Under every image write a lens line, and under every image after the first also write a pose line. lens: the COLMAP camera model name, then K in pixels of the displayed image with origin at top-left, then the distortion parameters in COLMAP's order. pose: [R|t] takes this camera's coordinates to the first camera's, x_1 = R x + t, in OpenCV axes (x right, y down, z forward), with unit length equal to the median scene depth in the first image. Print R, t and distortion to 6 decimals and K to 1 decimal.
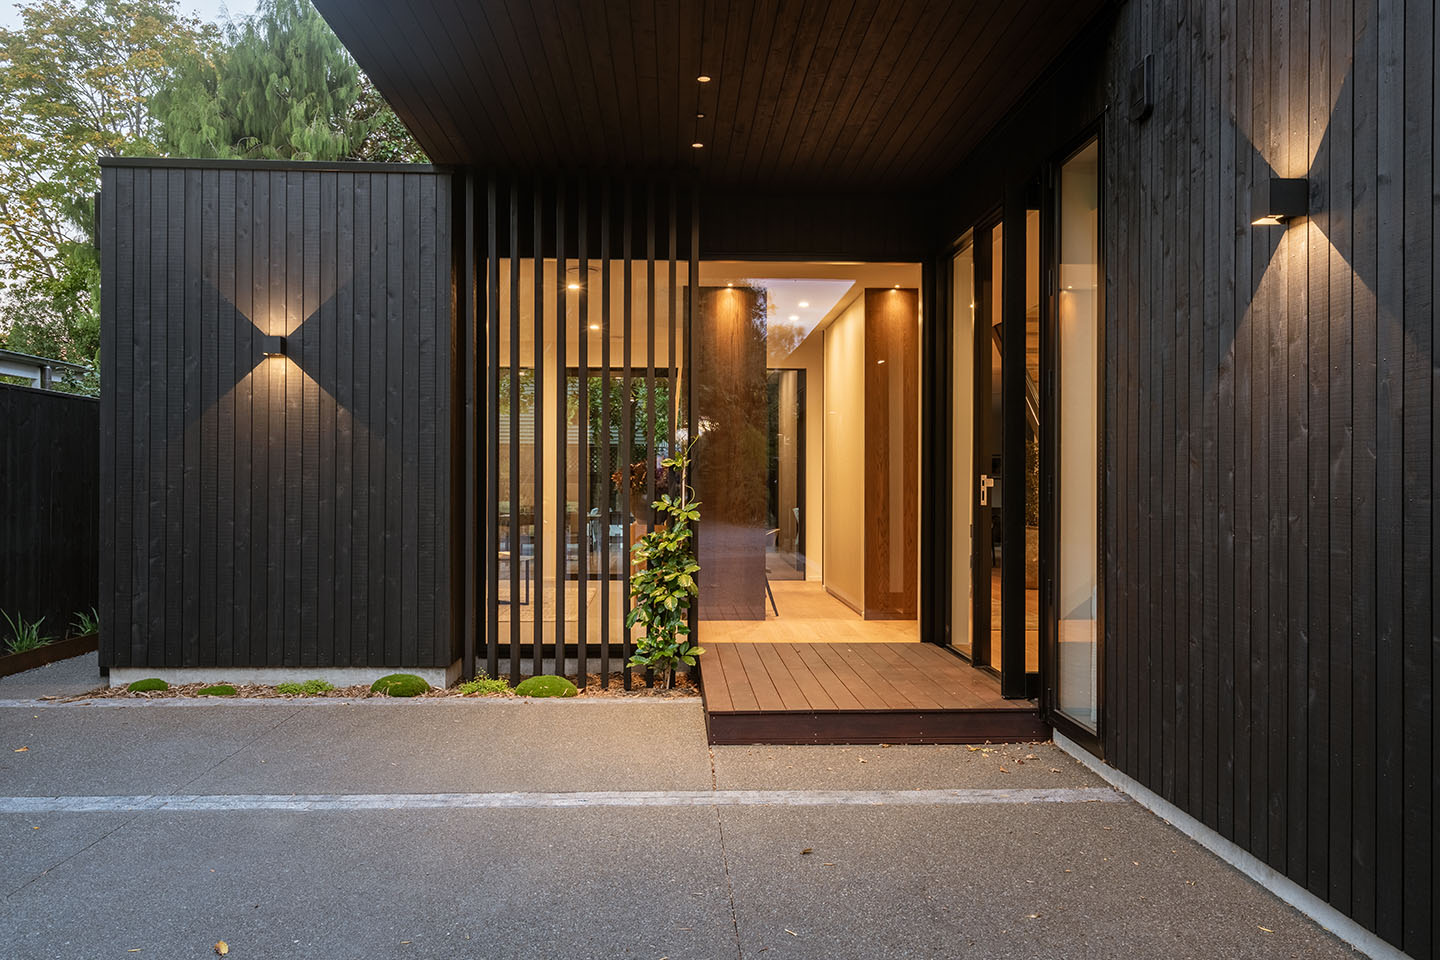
lens RADIAL K [[1109.0, 0, 720.0], [0, 1109.0, 480.0], [0, 0, 1]] dist [-0.001445, -0.000768]
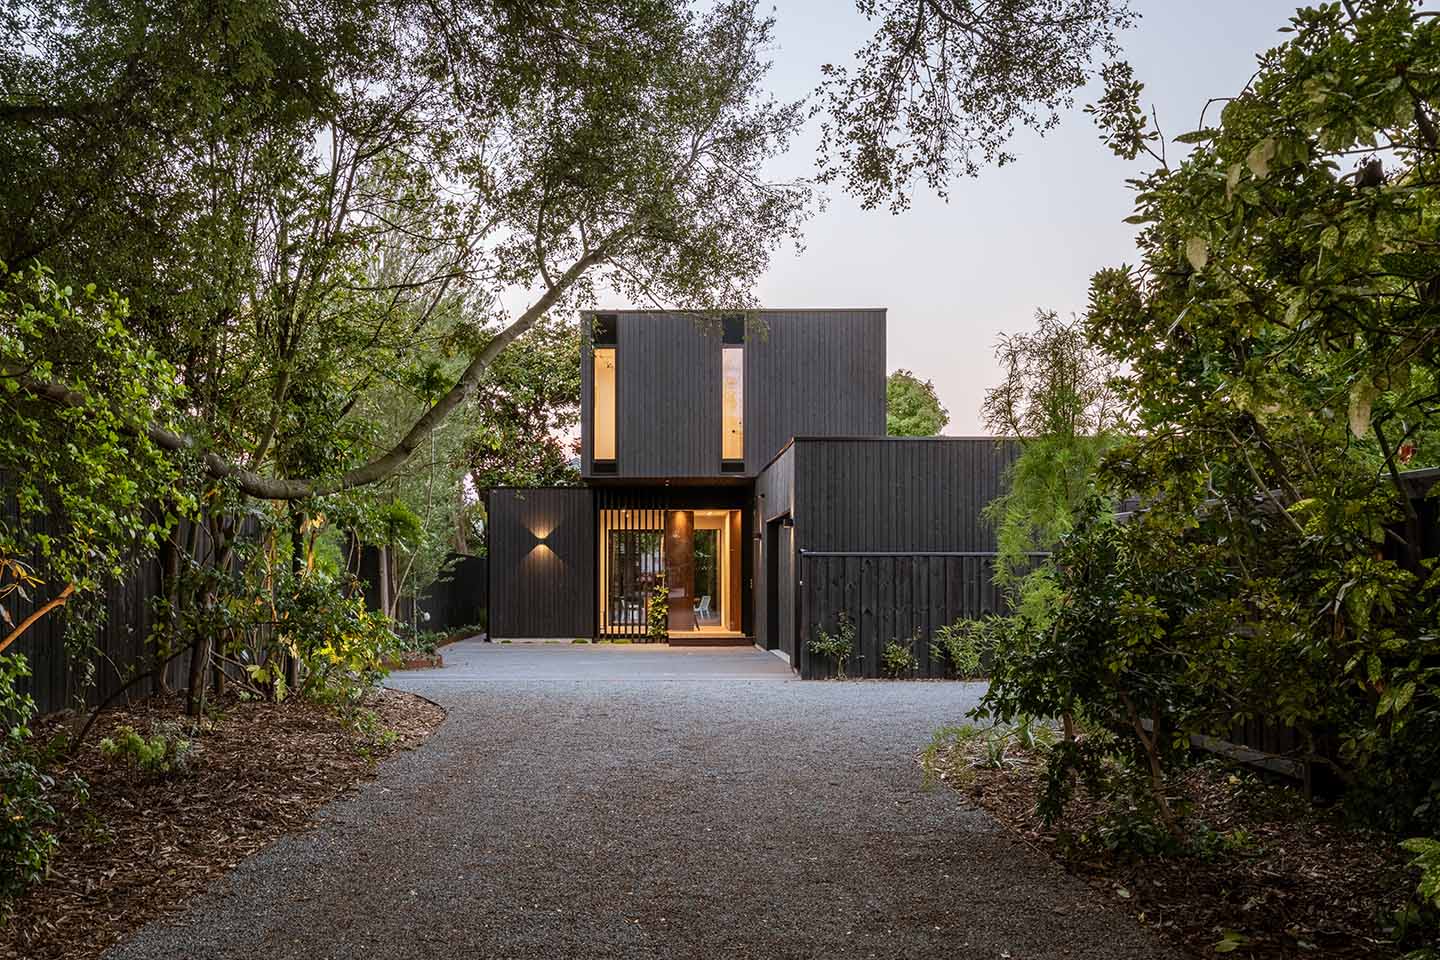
lens RADIAL K [[1553.5, 0, 719.4], [0, 1553.5, 572.7], [0, 0, 1]] dist [0.022868, 0.006816]
pose [[0.999912, -0.003674, -0.012748, 0.188943], [0.003573, 0.999962, -0.007894, 0.012030], [0.012776, 0.007848, 0.999888, -3.556192]]
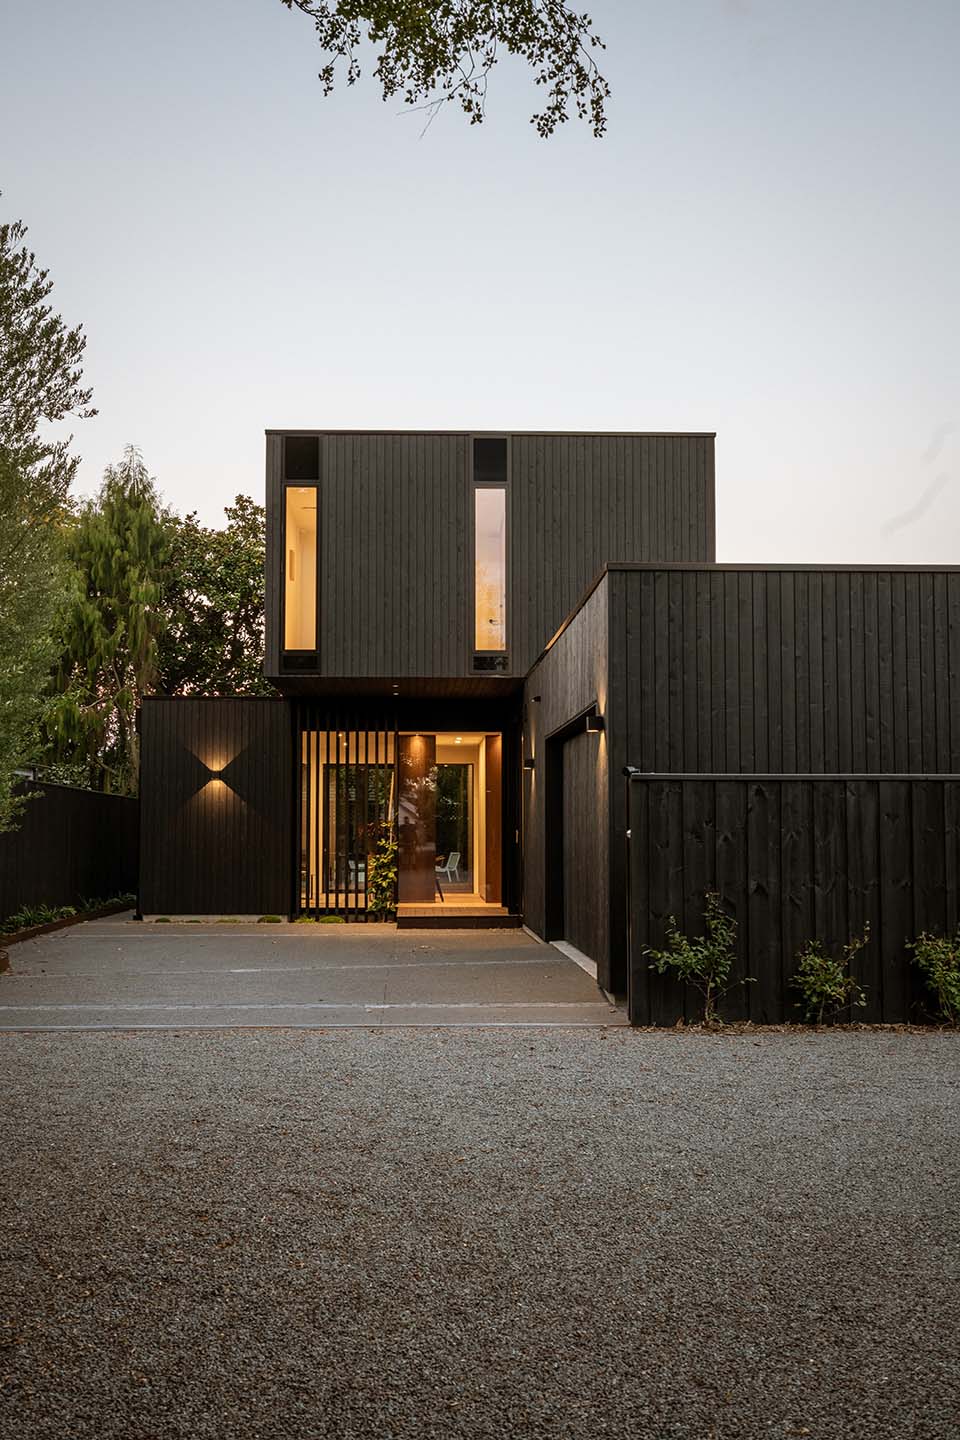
lens RADIAL K [[1553.5, 0, 480.0], [0, 1553.5, 720.0], [0, 0, 1]] dist [0.022868, 0.006816]
pose [[0.999960, -0.003788, -0.008047, 0.175857], [0.003165, 0.997098, -0.076066, 0.013252], [0.008312, 0.076038, 0.997070, -2.194185]]
